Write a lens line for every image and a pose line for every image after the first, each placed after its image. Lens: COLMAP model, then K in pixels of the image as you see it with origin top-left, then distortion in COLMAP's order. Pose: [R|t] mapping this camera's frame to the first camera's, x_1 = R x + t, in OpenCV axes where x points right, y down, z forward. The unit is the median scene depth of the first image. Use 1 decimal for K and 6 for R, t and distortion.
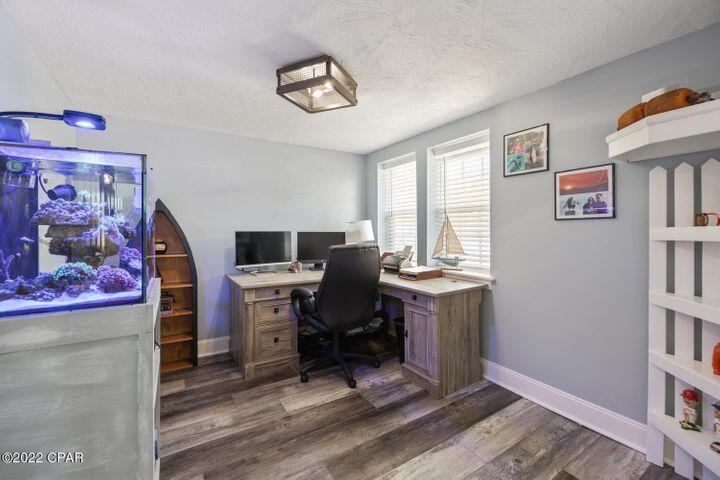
lens RADIAL K [[304.1, 0, 360.4], [0, 304.1, 232.9], [0, 0, 1]] dist [0.003425, -0.000911]
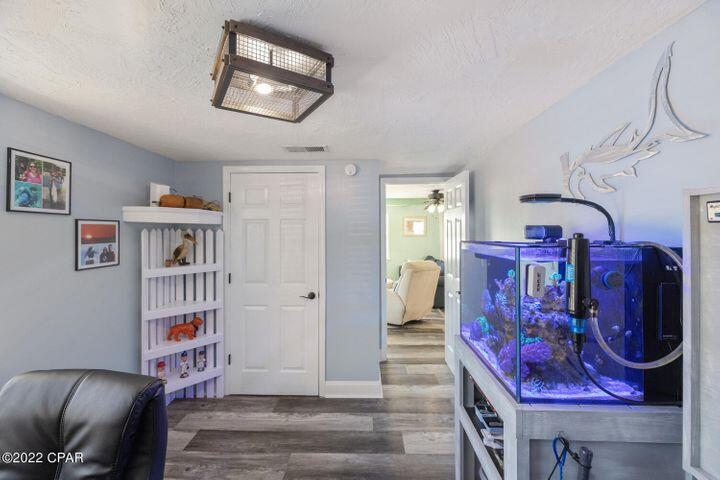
lens RADIAL K [[304.1, 0, 360.9], [0, 304.1, 234.0], [0, 0, 1]] dist [0.003425, -0.000911]
pose [[-0.833999, 0.003042, 0.551757, -0.585825], [0.012284, 0.999839, 0.013055, -0.156174], [-0.551629, 0.017665, -0.833902, 1.307356]]
